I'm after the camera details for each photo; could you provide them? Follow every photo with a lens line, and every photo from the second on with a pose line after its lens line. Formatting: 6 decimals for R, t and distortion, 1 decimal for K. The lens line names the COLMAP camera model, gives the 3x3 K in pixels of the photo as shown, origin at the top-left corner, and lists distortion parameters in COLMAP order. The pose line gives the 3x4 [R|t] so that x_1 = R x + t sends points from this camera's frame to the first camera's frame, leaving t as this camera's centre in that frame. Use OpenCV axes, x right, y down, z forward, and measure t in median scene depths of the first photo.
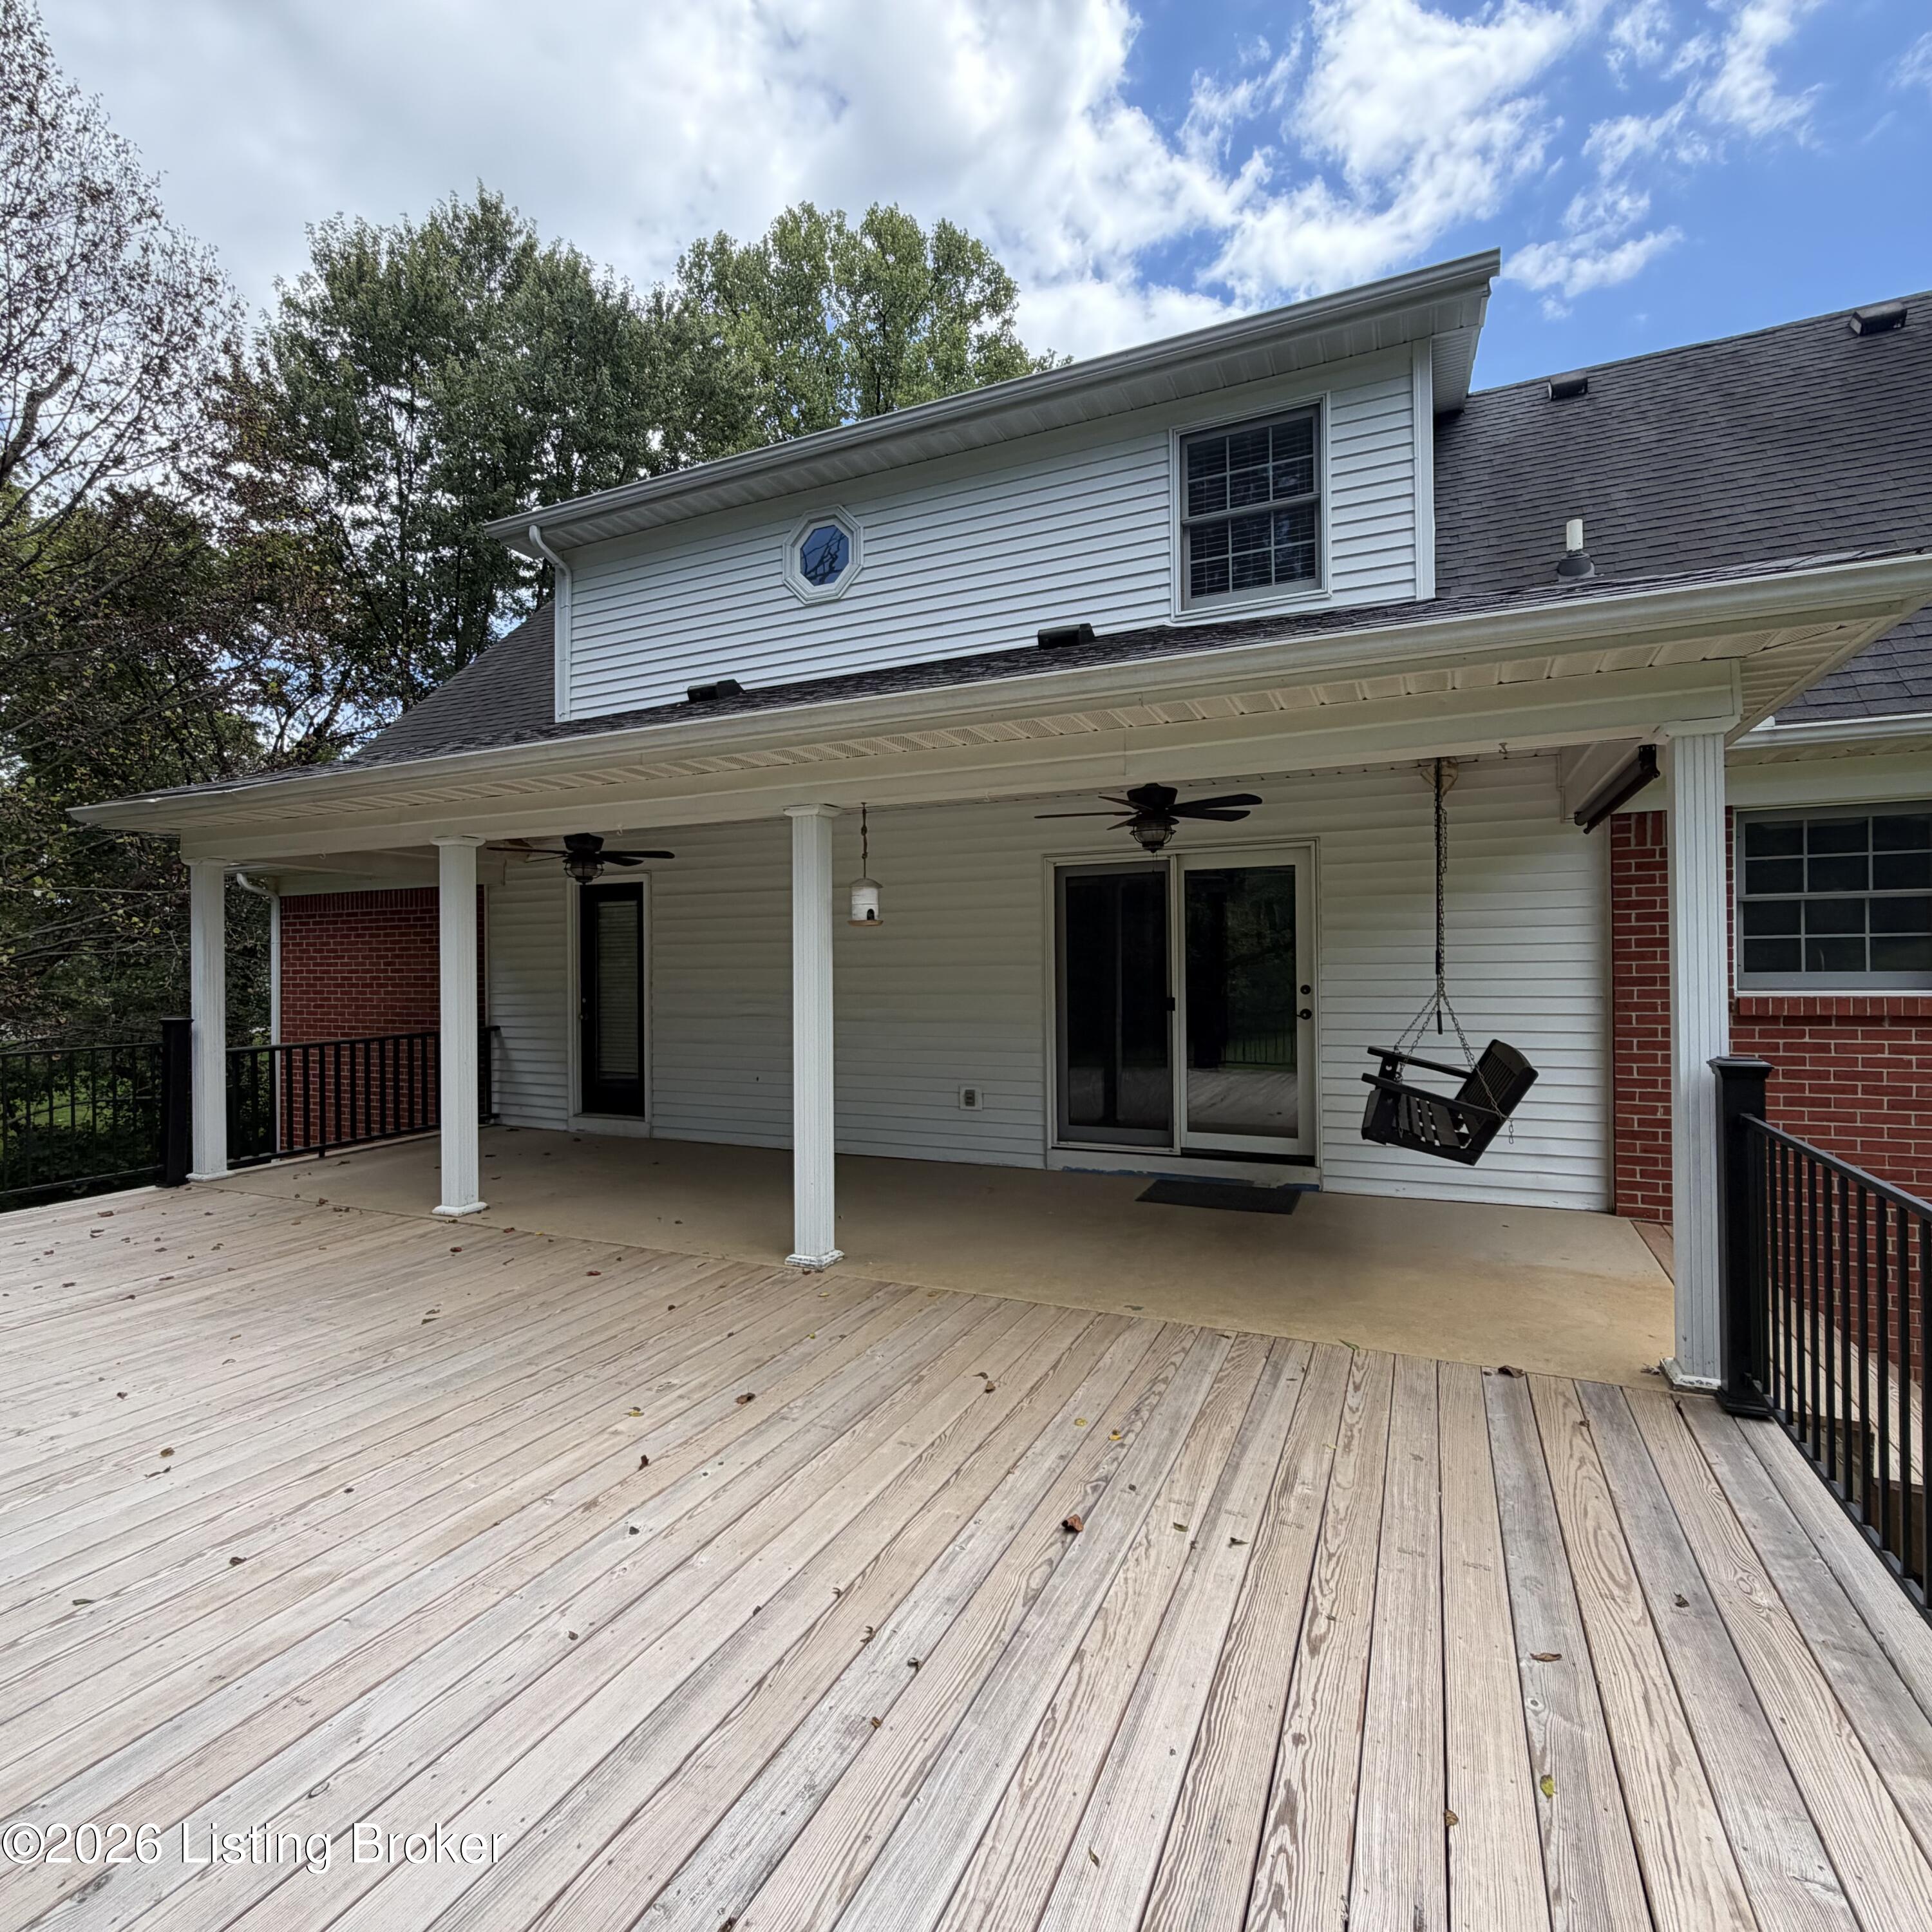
lens RADIAL K [[1028.5, 0, 965.3], [0, 1028.5, 965.4], [0, 0, 1]] dist [0.004048, 0.000002]
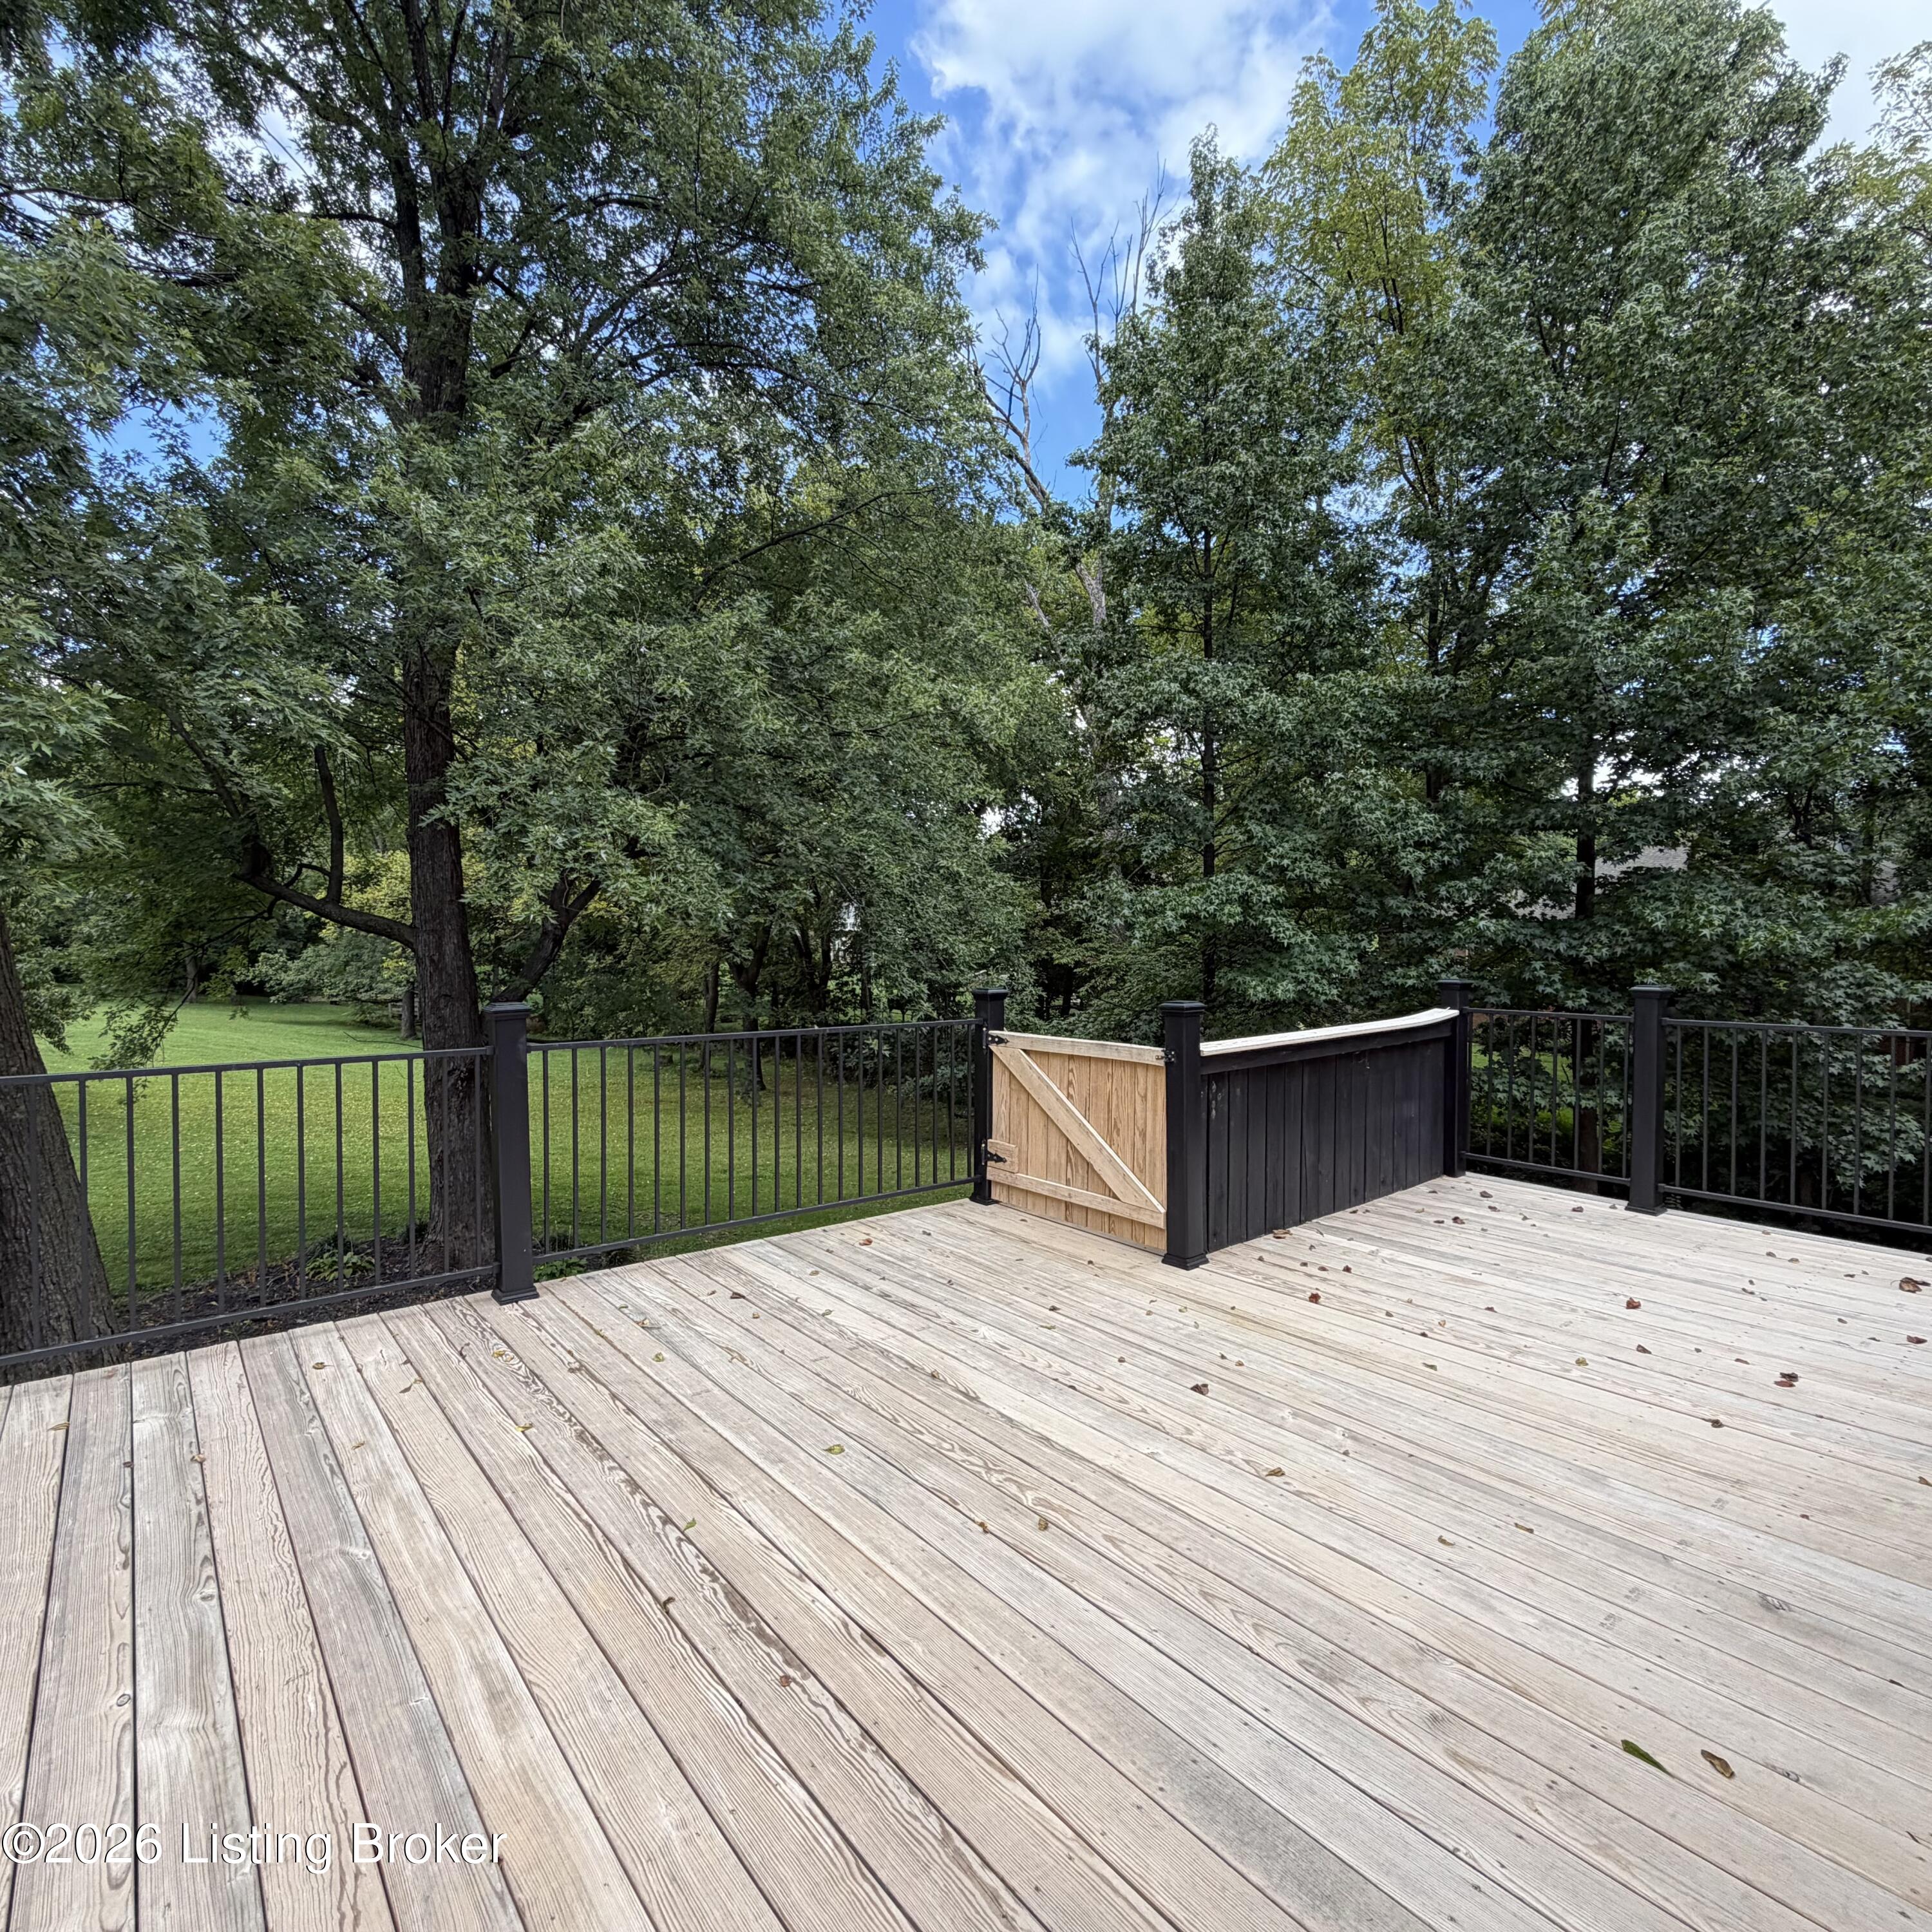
lens RADIAL K [[1028.5, 0, 965.1], [0, 1028.5, 961.0], [0, 0, 1]] dist [0.004048, 0.000002]
pose [[-0.445250, 0.029309, -0.894927, -0.030121], [0.003990, 0.999519, 0.030750, 0.011755], [0.895398, 0.010121, -0.445153, 0.579480]]
